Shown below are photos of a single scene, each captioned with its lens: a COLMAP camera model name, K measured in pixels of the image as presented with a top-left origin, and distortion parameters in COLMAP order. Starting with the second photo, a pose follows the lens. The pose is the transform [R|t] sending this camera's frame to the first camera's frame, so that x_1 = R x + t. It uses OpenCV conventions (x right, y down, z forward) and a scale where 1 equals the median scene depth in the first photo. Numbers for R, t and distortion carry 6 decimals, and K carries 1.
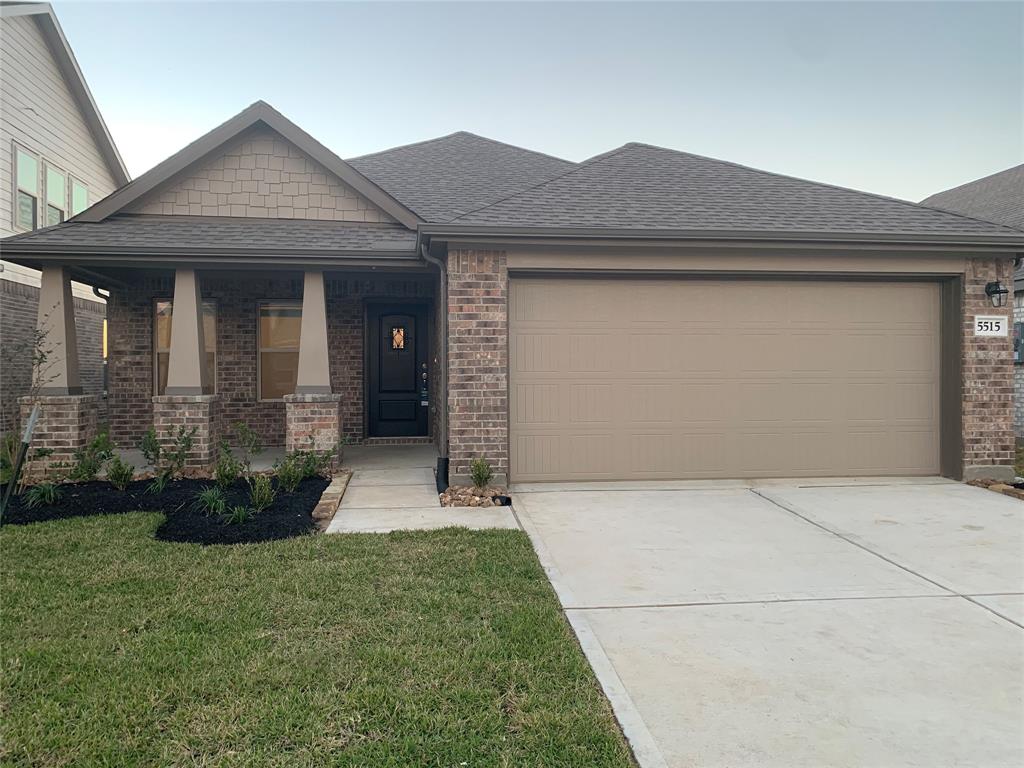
lens RADIAL K [[795.4, 0, 522.3], [0, 795.4, 380.5], [0, 0, 1]] dist [0.037583, -0.035209]
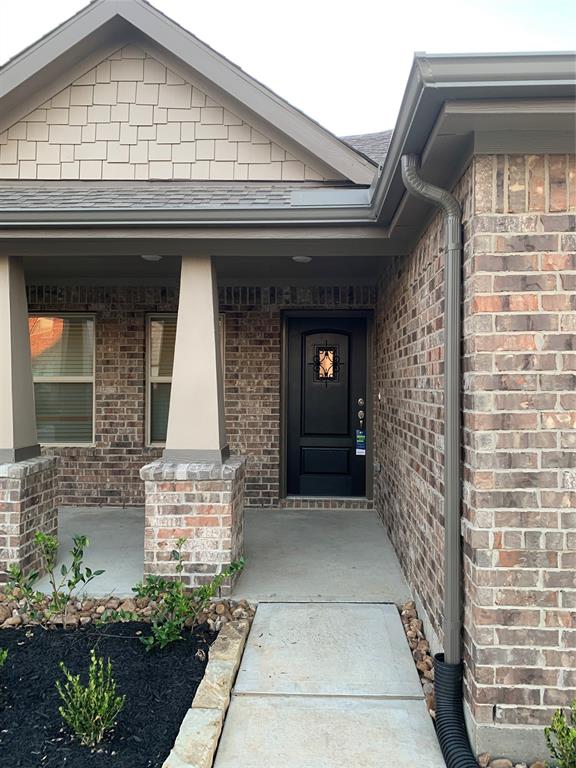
lens RADIAL K [[595.5, 0, 289.8], [0, 595.5, 379.4], [0, 0, 1]] dist [0.095822, -0.152506]
pose [[0.980683, 0.007557, -0.195457, -0.108650], [-0.010383, 0.999856, -0.013438, -0.041496], [0.195327, 0.015208, 0.980620, 0.600408]]
